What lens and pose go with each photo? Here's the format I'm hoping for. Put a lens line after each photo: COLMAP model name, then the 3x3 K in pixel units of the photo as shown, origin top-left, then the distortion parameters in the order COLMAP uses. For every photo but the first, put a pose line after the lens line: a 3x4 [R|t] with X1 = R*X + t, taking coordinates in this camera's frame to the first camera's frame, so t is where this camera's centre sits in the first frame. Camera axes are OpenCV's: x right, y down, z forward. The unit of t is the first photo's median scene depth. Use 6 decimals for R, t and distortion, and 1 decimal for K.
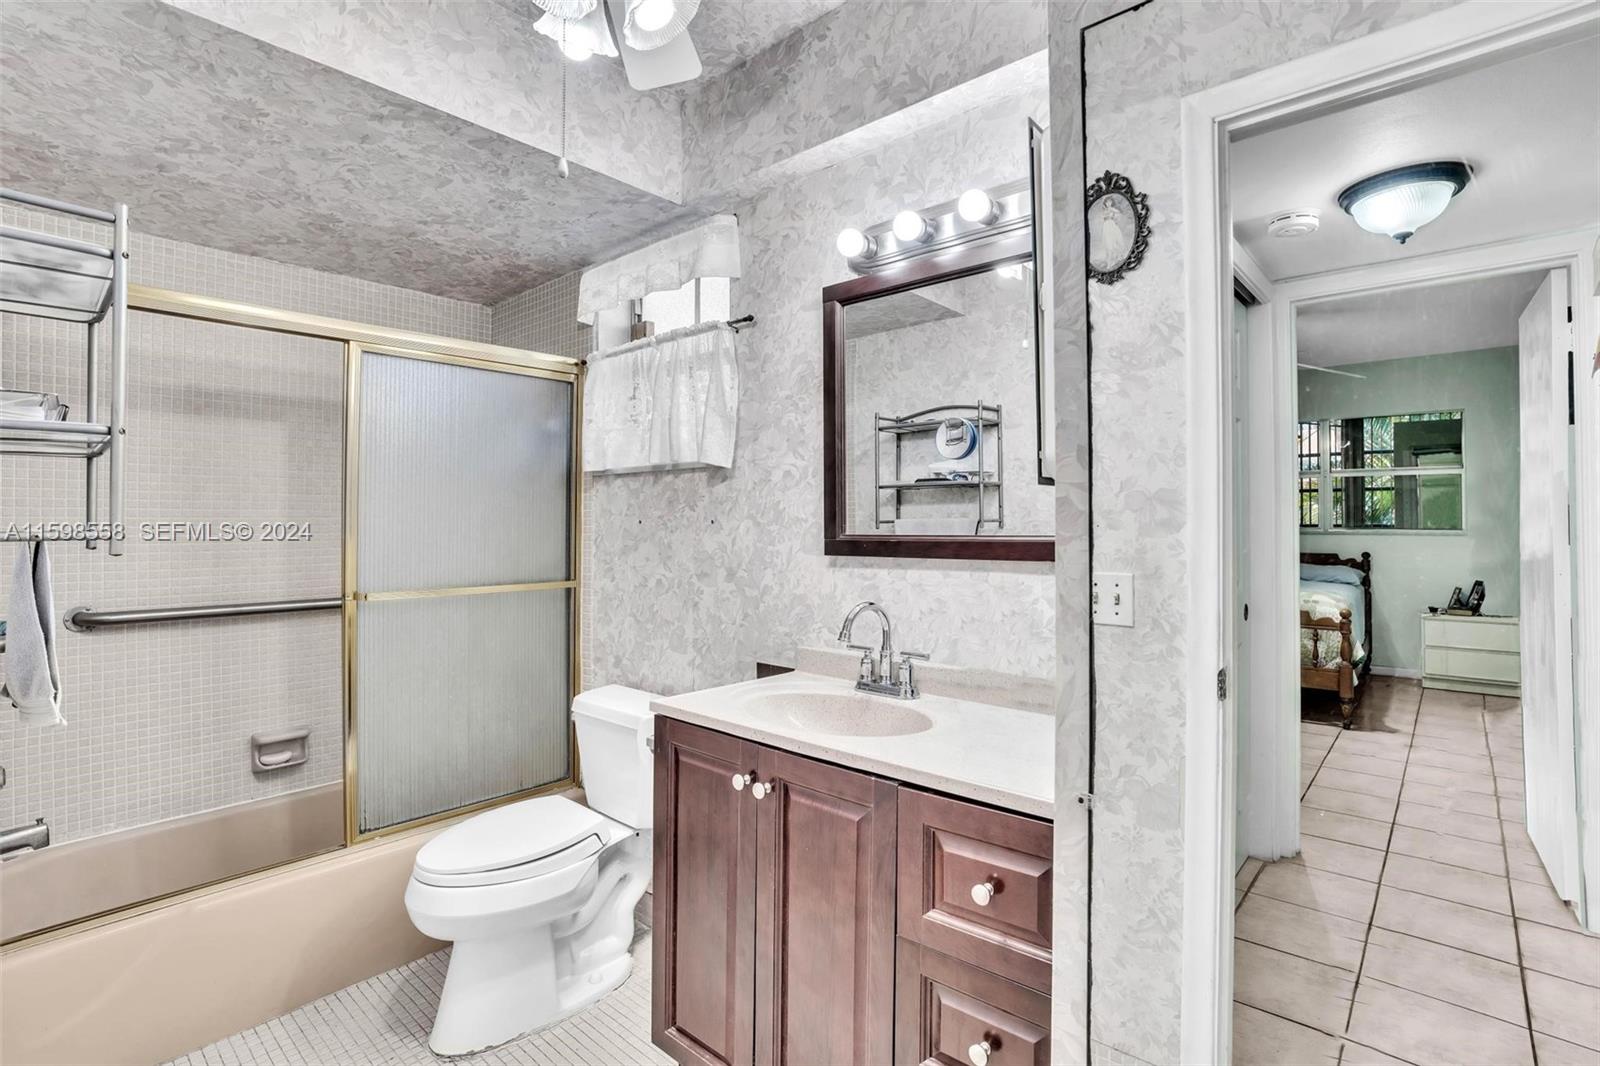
lens RADIAL K [[747.5, 0, 807.2], [0, 747.5, 515.4], [0, 0, 1]] dist [-0.080461, 0.027755]
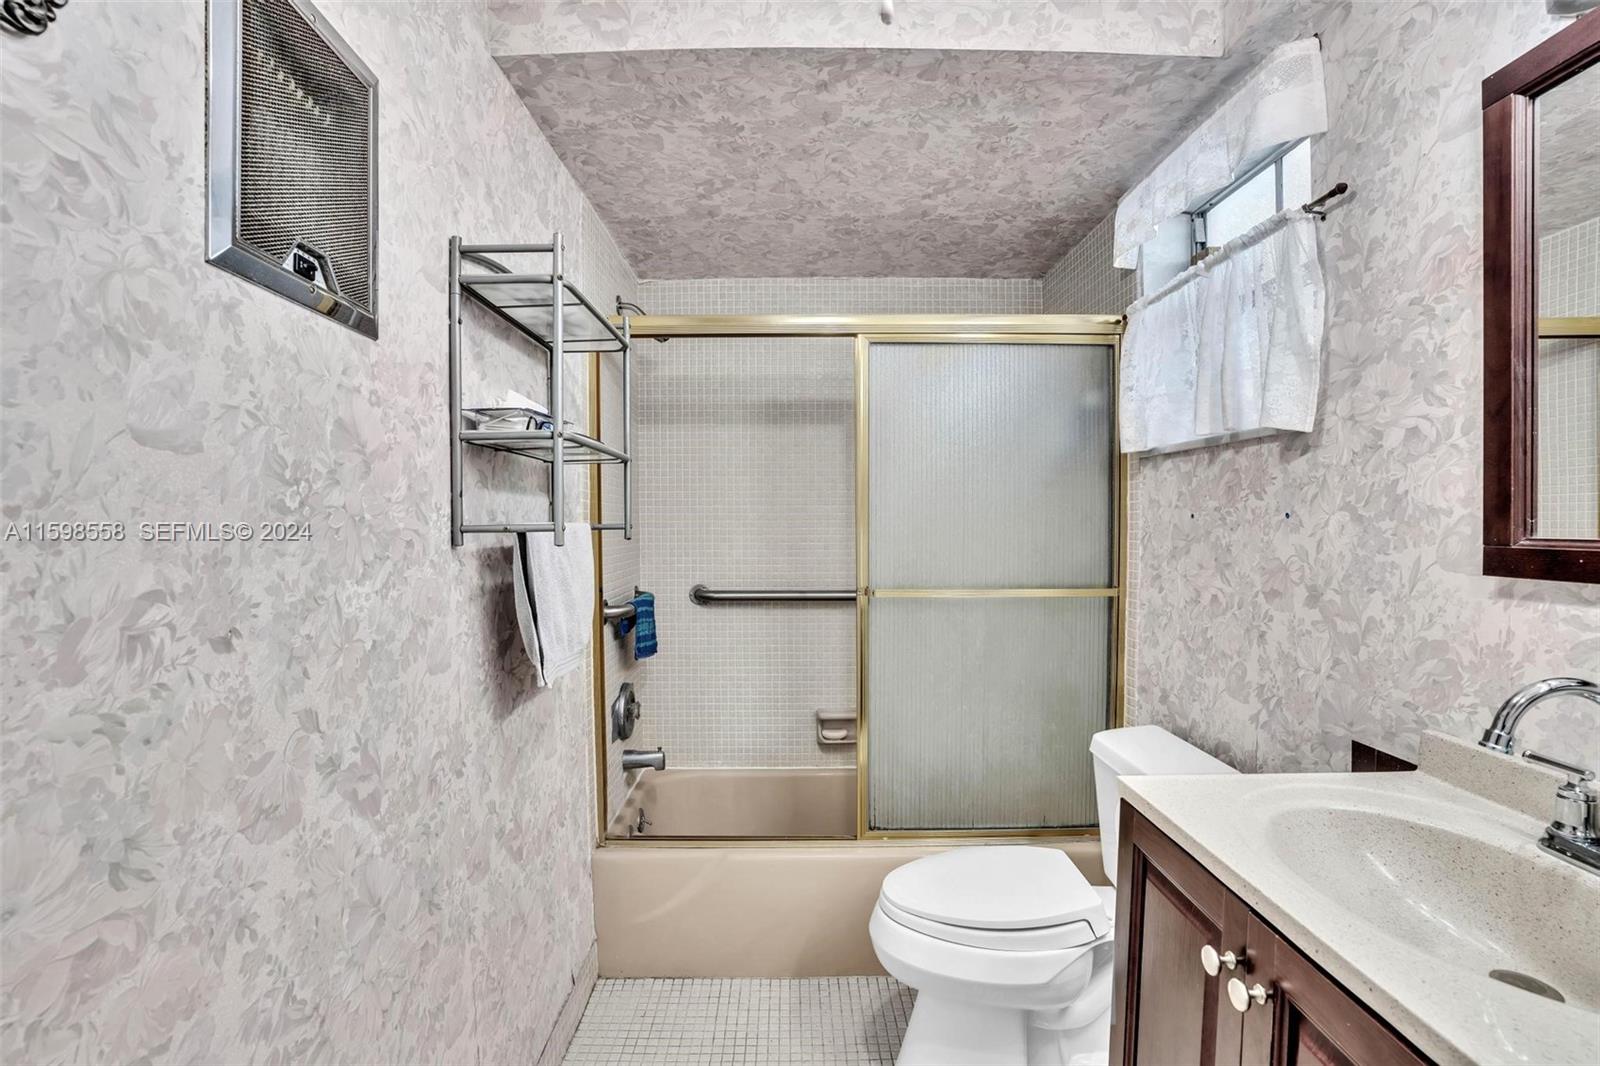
lens RADIAL K [[744.7, 0, 797.8], [0, 744.7, 526.6], [0, 0, 1]] dist [-0.056407, 0.020129]
pose [[0.660388, 0.006623, -0.750895, 0.076562], [0.008943, 0.999821, 0.016684, 0.004171], [0.750871, -0.017734, 0.660211, 0.246238]]
